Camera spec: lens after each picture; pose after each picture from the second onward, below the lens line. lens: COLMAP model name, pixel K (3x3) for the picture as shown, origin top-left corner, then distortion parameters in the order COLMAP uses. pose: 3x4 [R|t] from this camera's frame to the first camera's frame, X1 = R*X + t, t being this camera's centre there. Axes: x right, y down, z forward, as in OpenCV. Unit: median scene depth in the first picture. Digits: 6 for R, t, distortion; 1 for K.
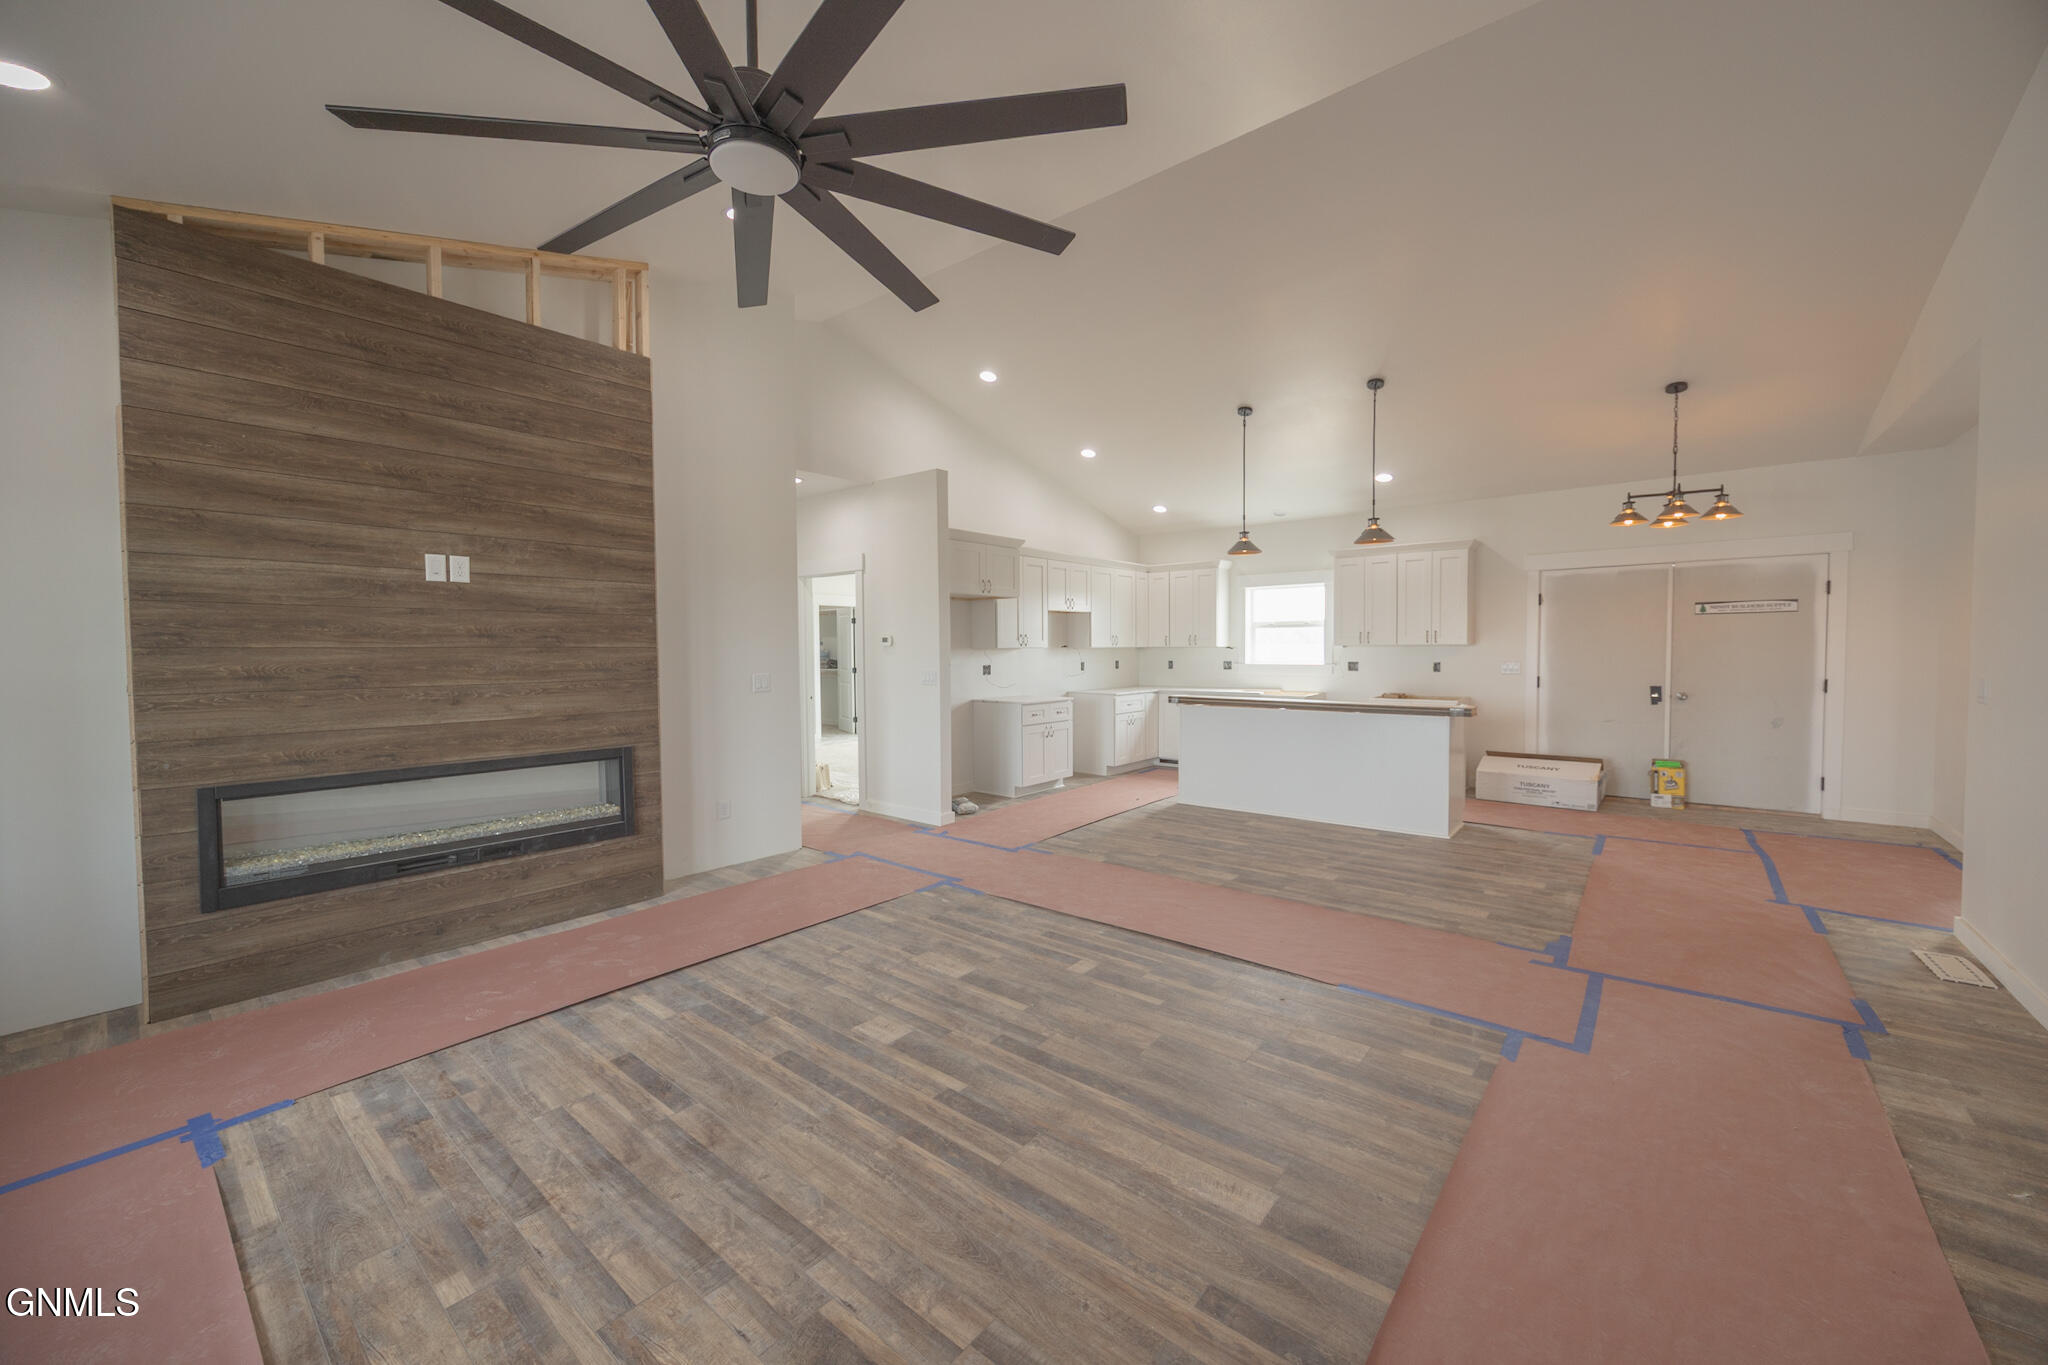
lens RADIAL K [[784.2, 0, 1018.8], [0, 784.2, 674.8], [0, 0, 1]] dist [0.001905, 0.000256]
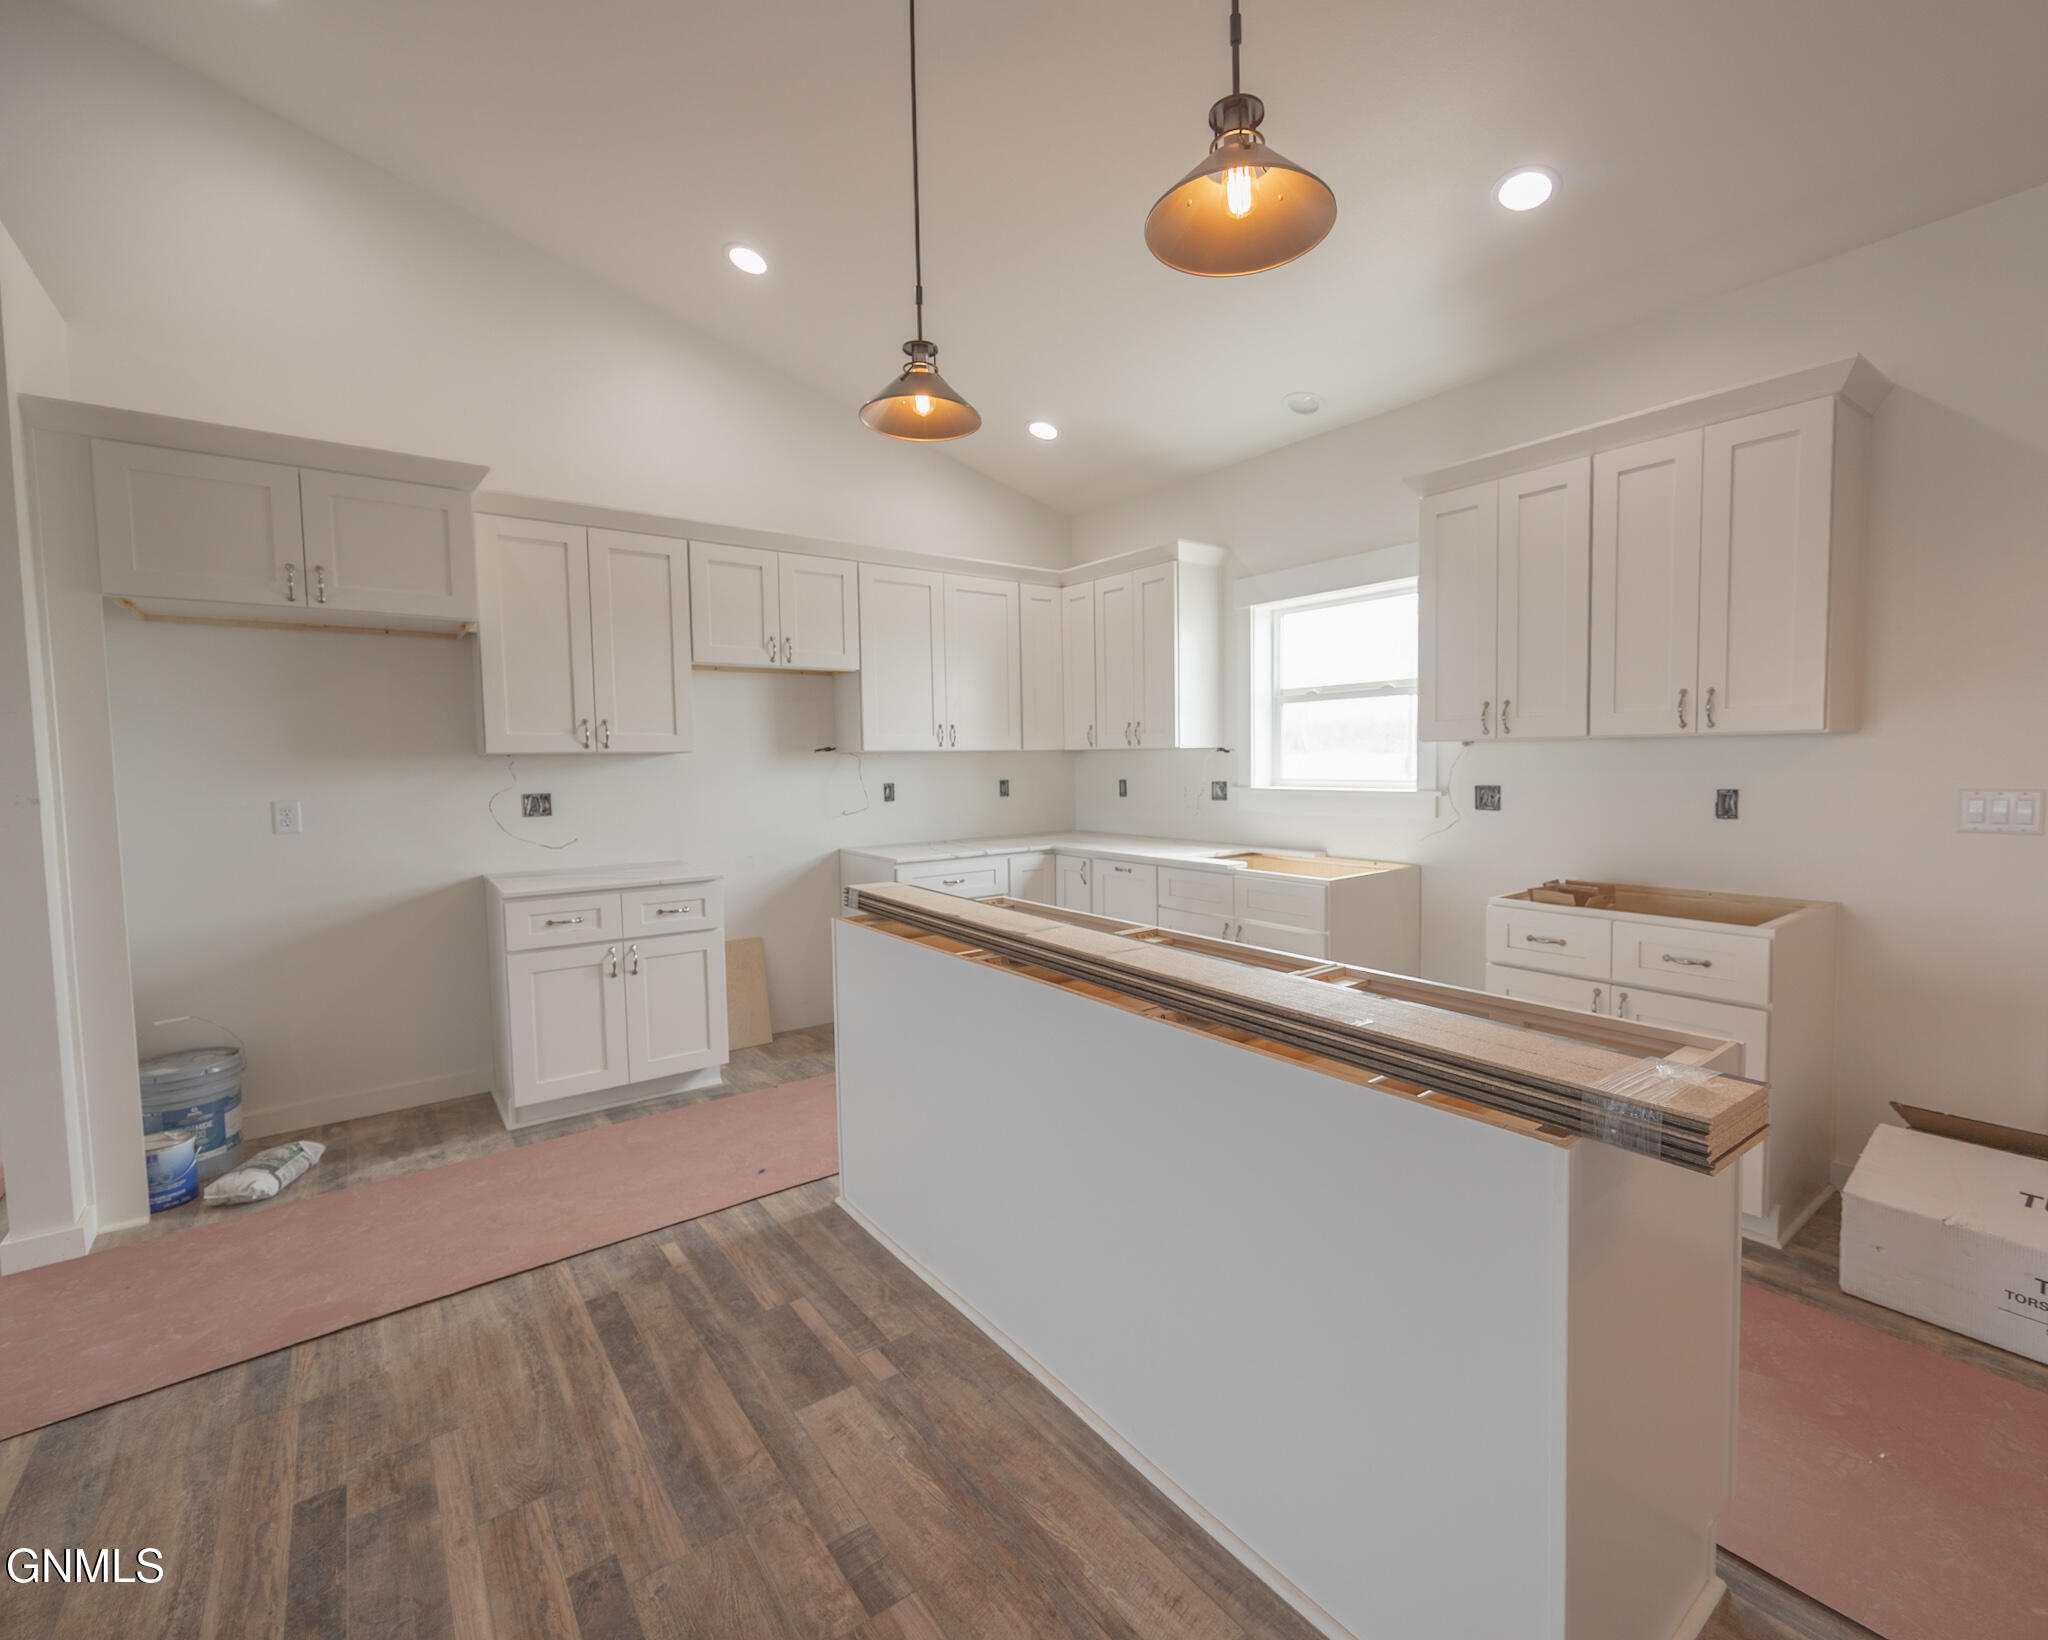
lens RADIAL K [[930.7, 0, 1078.0], [0, 930.7, 807.4], [0, 0, 1]] dist [0.004040, 0.000296]
pose [[0.978150, 0.006473, -0.207801, 0.400645], [-0.002158, 0.999777, 0.020987, -0.018454], [0.207890, -0.020080, 0.977946, 0.648155]]
